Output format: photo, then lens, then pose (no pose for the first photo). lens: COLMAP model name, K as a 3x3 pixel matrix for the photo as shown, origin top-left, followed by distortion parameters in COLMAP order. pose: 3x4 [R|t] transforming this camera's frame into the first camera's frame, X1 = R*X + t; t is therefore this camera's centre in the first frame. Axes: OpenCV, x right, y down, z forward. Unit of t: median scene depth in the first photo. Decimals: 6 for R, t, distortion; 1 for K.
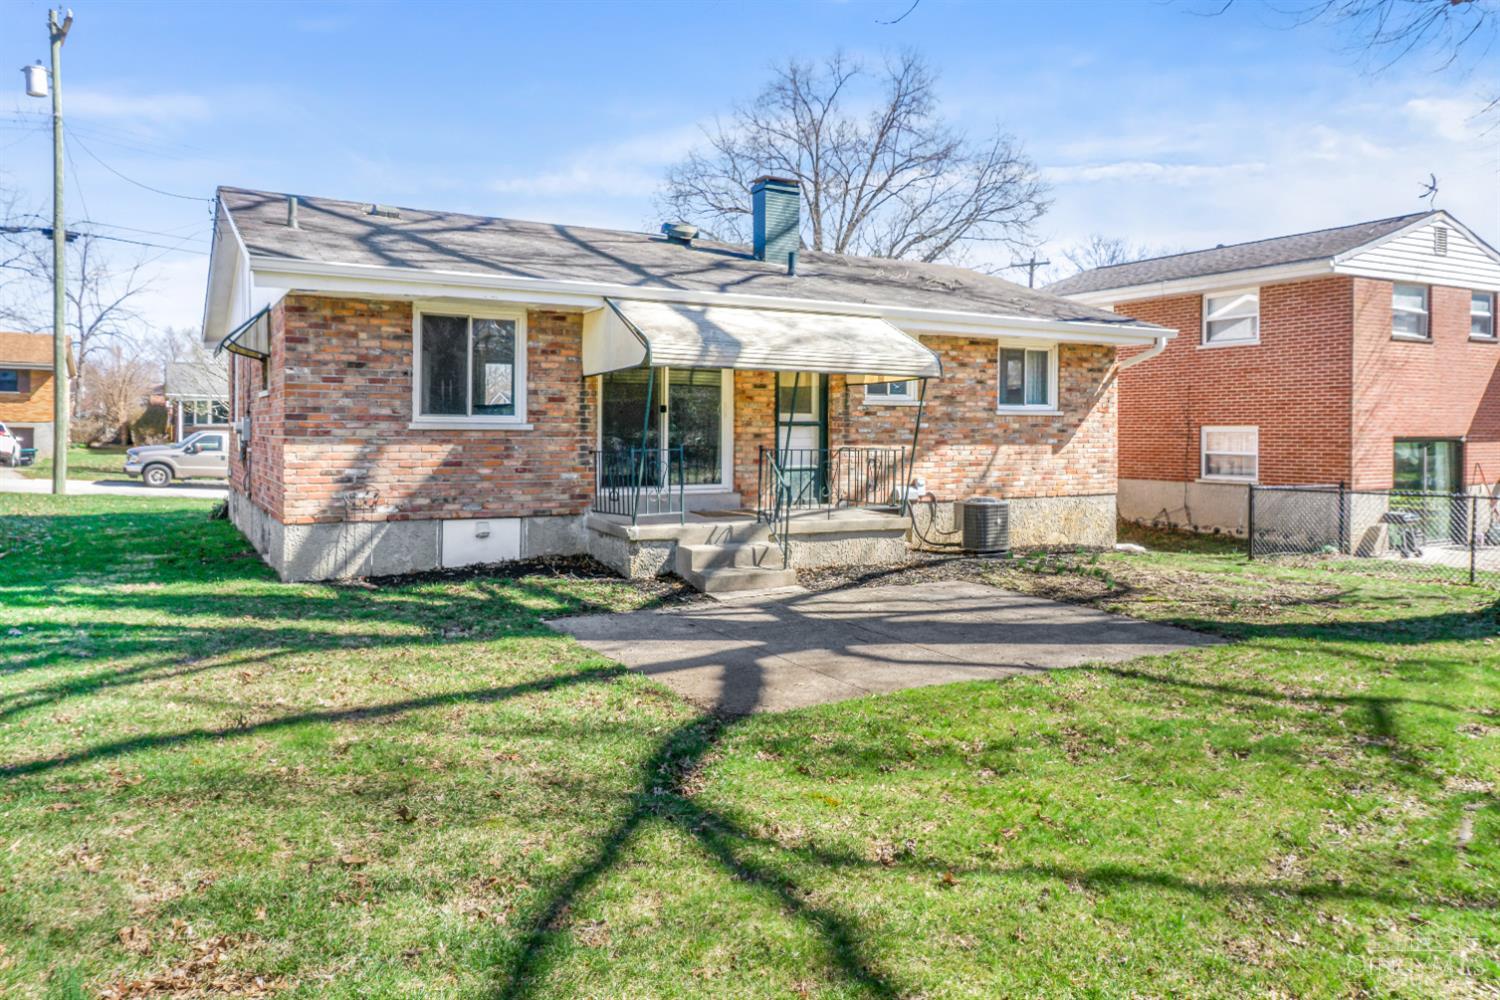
lens RADIAL K [[1037.4, 0, 753.1], [0, 1037.4, 452.5], [0, 0, 1]] dist [0.009811, 0.004366]
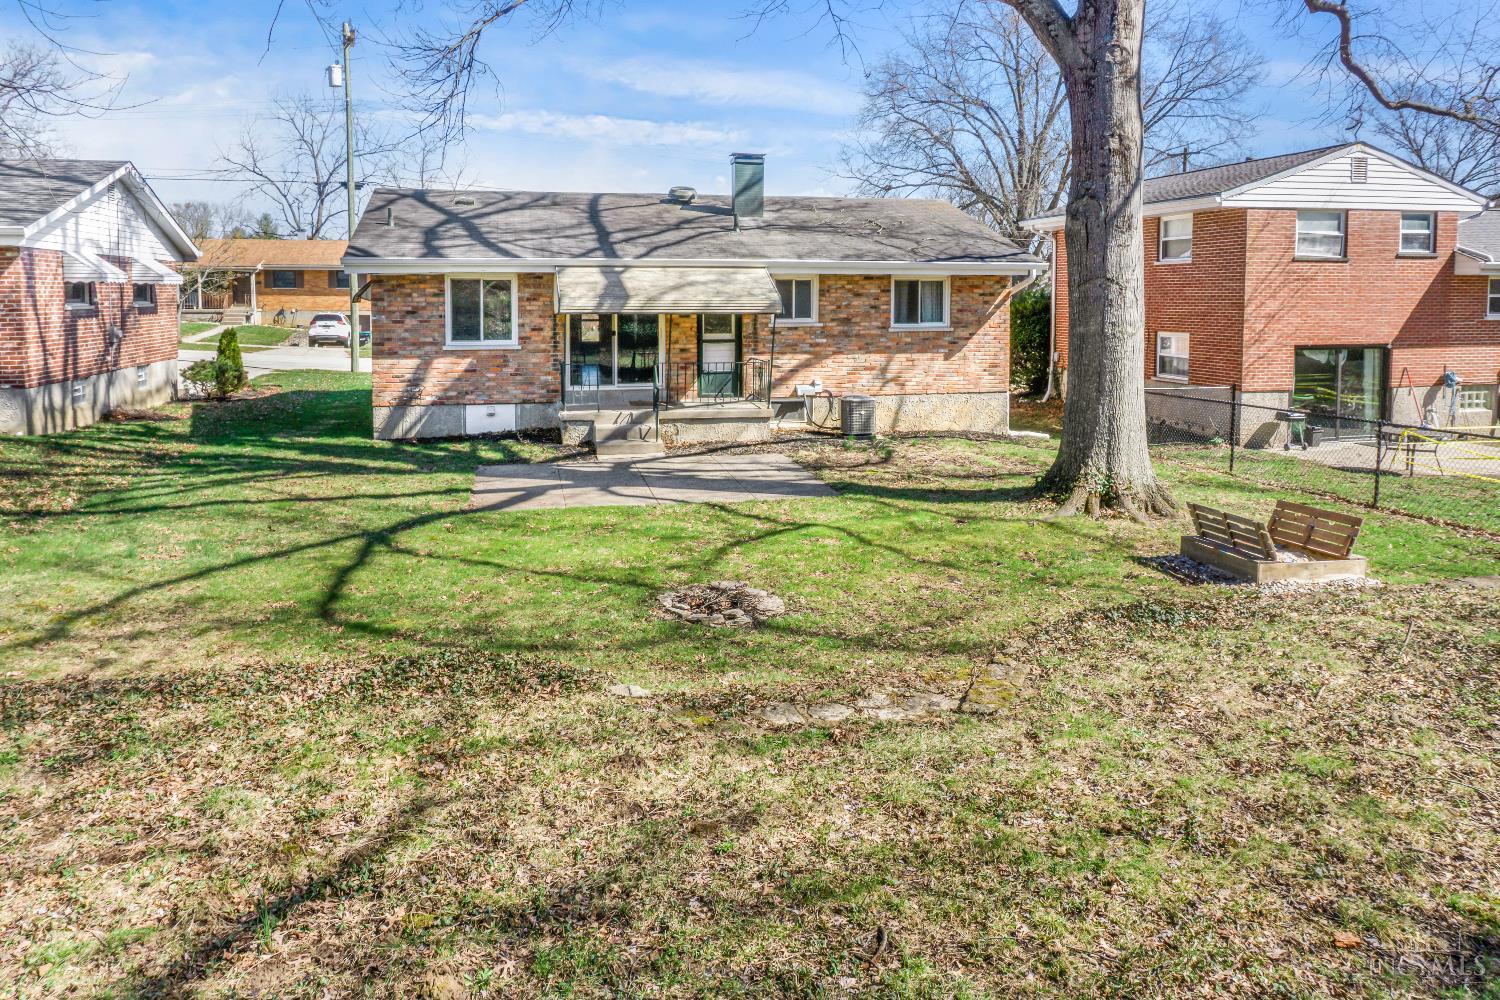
lens RADIAL K [[1037.1, 0, 746.4], [0, 1037.1, 392.3], [0, 0, 1]] dist [-0.036481, -0.001222]
pose [[0.955622, 0.021442, -0.293814, 0.496715], [-0.000722, 0.997515, 0.070448, -0.057535], [0.294594, -0.067110, 0.953263, -0.351515]]
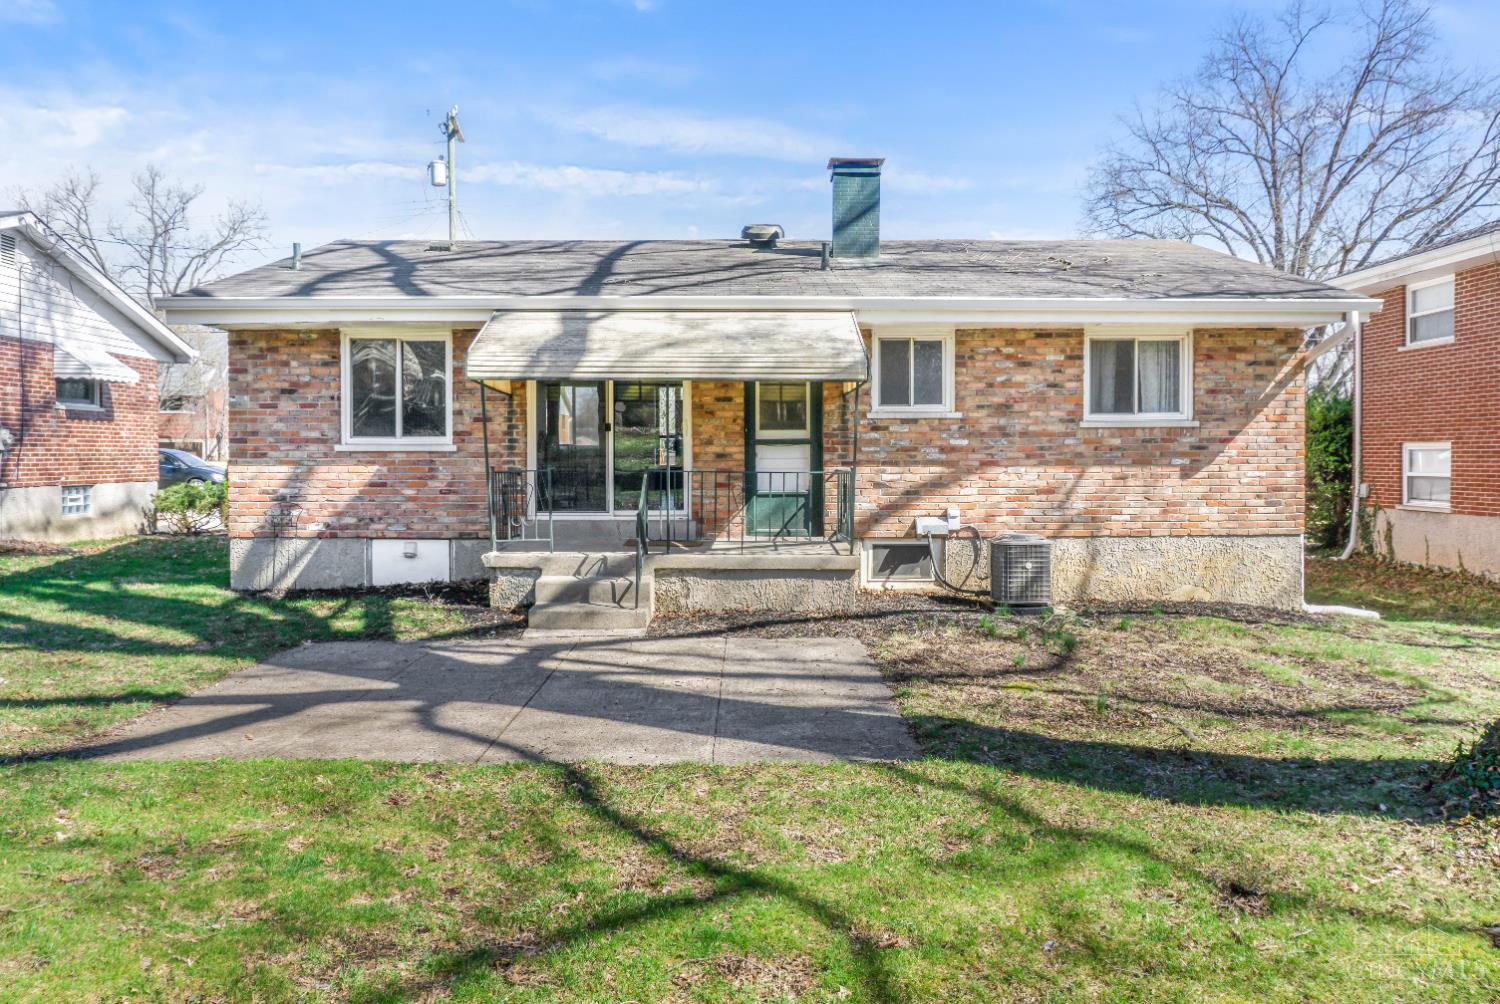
lens RADIAL K [[1024.8, 0, 750.9], [0, 1024.8, 480.7], [0, 0, 1]] dist [-0.009455, -0.001266]
pose [[0.873100, 0.006121, -0.487503, 0.430855], [-0.004308, 0.999979, 0.004840, 0.000521], [0.487523, -0.002125, 0.873108, 0.242906]]
